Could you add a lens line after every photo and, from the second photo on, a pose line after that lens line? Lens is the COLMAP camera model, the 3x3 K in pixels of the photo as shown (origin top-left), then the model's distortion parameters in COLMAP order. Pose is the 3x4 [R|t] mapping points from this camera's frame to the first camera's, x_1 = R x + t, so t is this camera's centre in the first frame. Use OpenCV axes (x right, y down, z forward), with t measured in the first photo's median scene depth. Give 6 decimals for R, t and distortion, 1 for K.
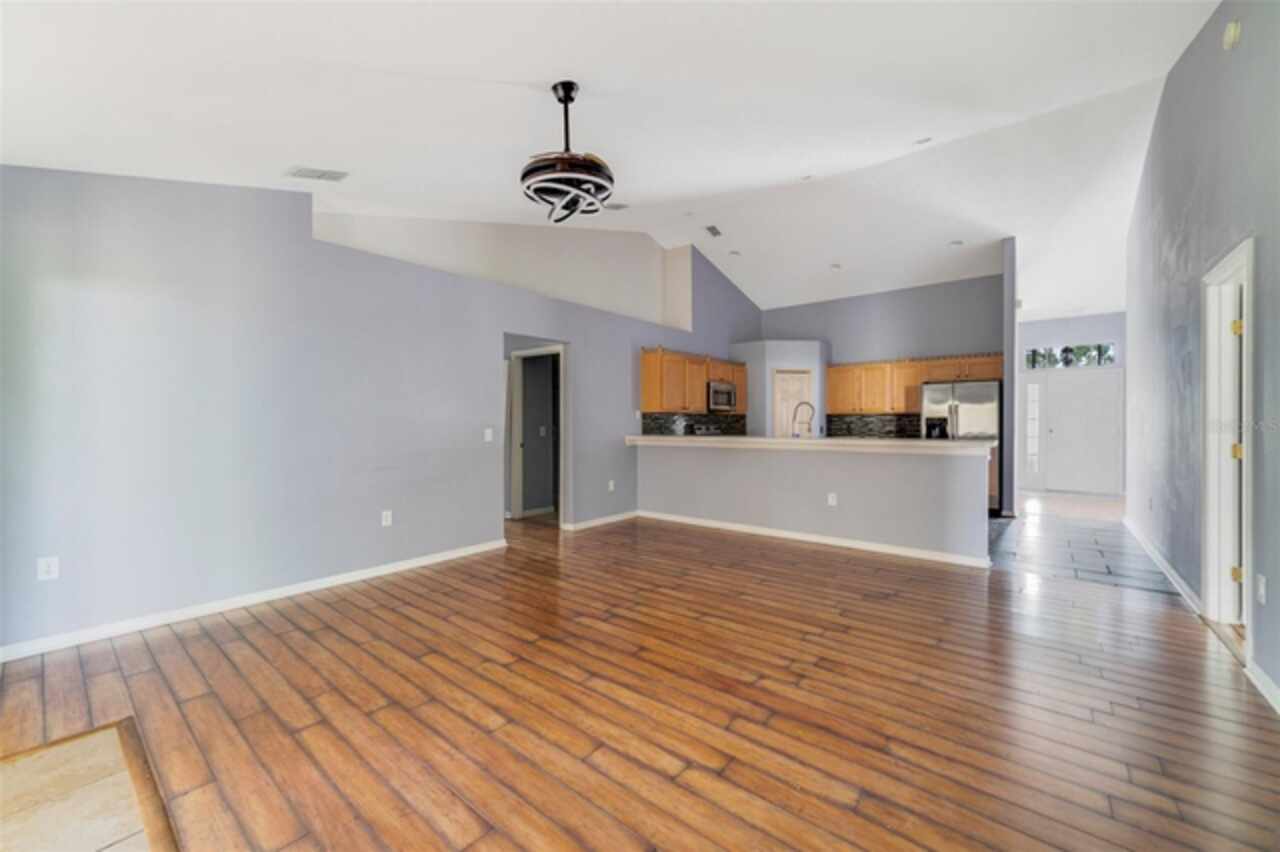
lens RADIAL K [[497.7, 0, 625.3], [0, 497.7, 426.0], [0, 0, 1]] dist [-0.017013, 0.000345]
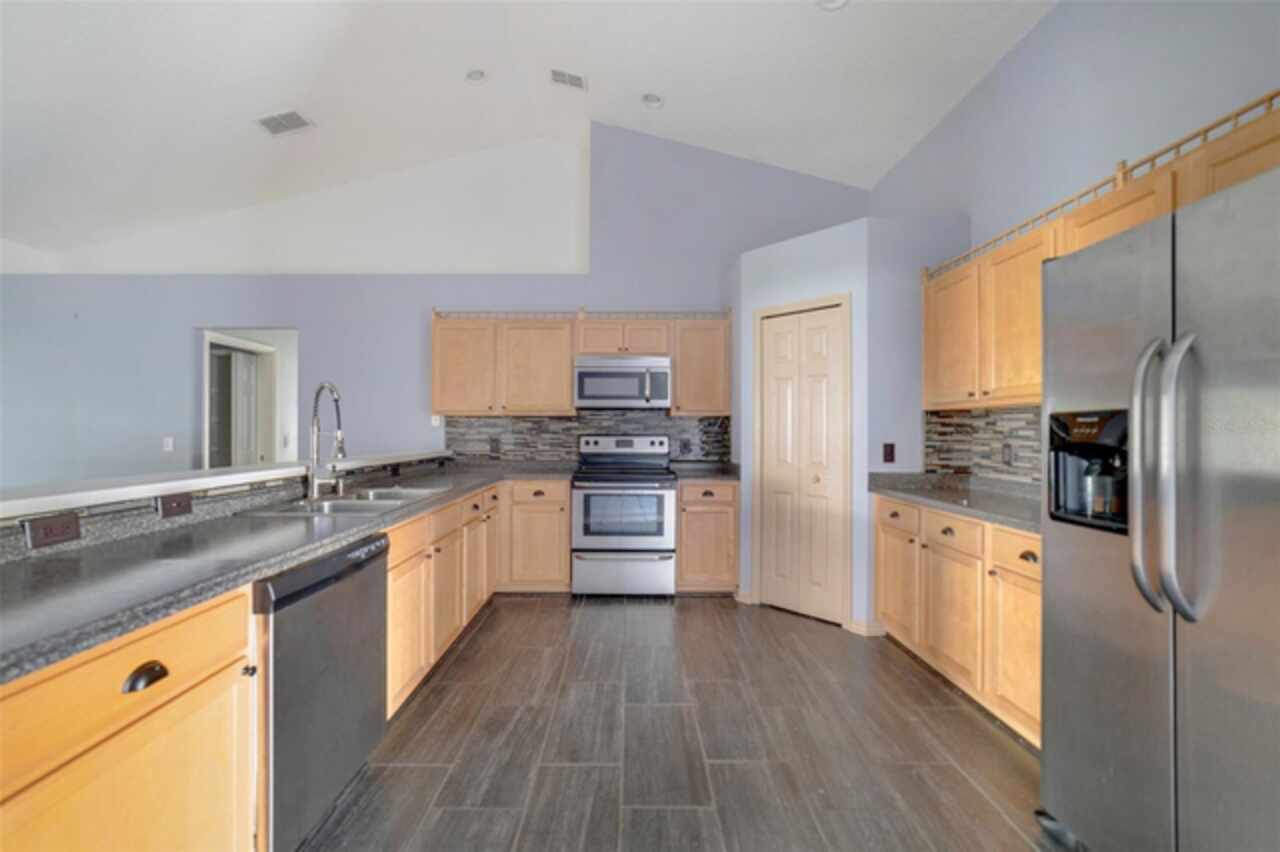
lens RADIAL K [[497.7, 0, 636.8], [0, 497.7, 426.5], [0, 0, 1]] dist [-0.017013, 0.000345]
pose [[0.666516, -0.007678, -0.745451, 0.578818], [-0.007320, 0.999831, -0.016844, -0.005449], [0.745455, 0.016683, 0.666347, 0.651226]]
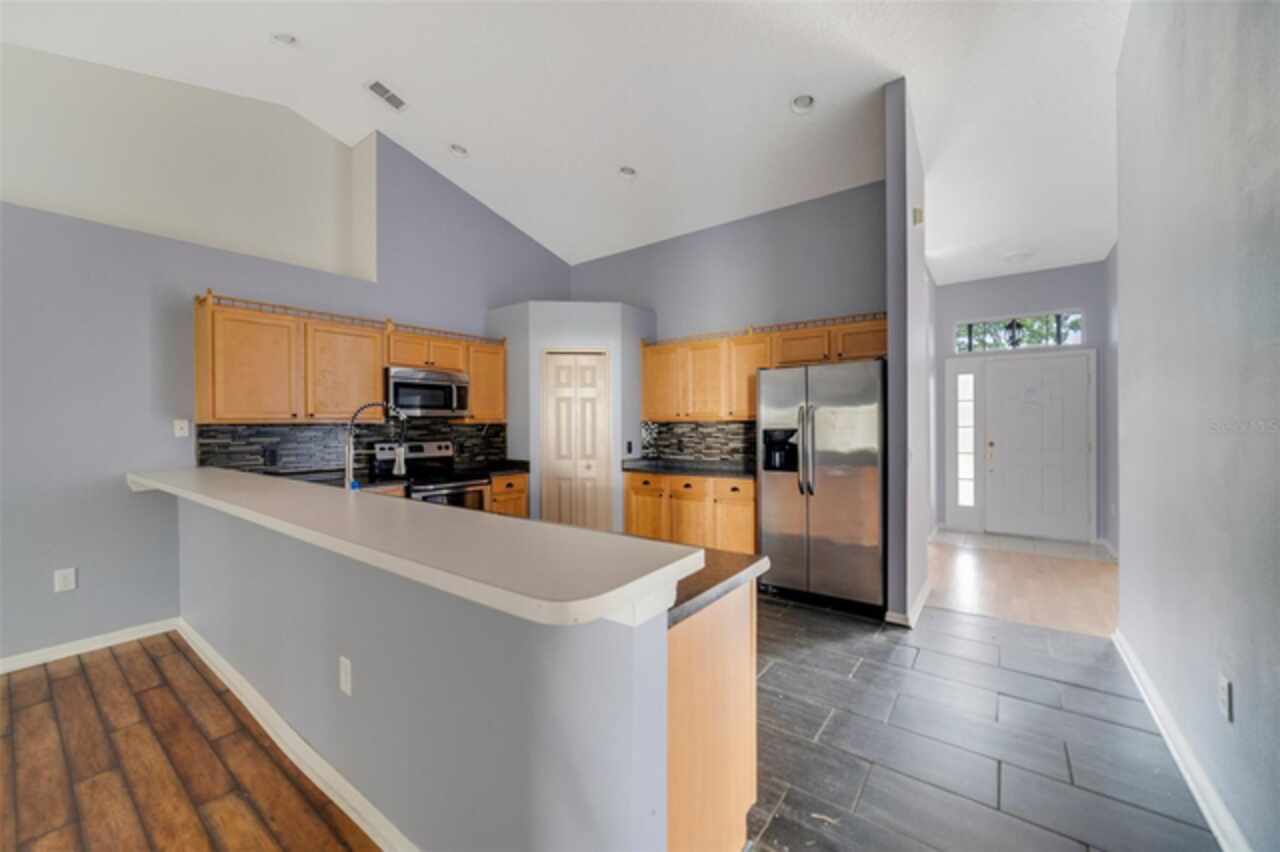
lens RADIAL K [[497.7, 0, 631.5], [0, 497.7, 422.6], [0, 0, 1]] dist [-0.017013, 0.000345]
pose [[0.998128, -0.009041, 0.060483, 0.382383], [0.009912, 0.999851, -0.014121, -0.015929], [-0.060346, 0.014694, 0.998069, 0.407363]]
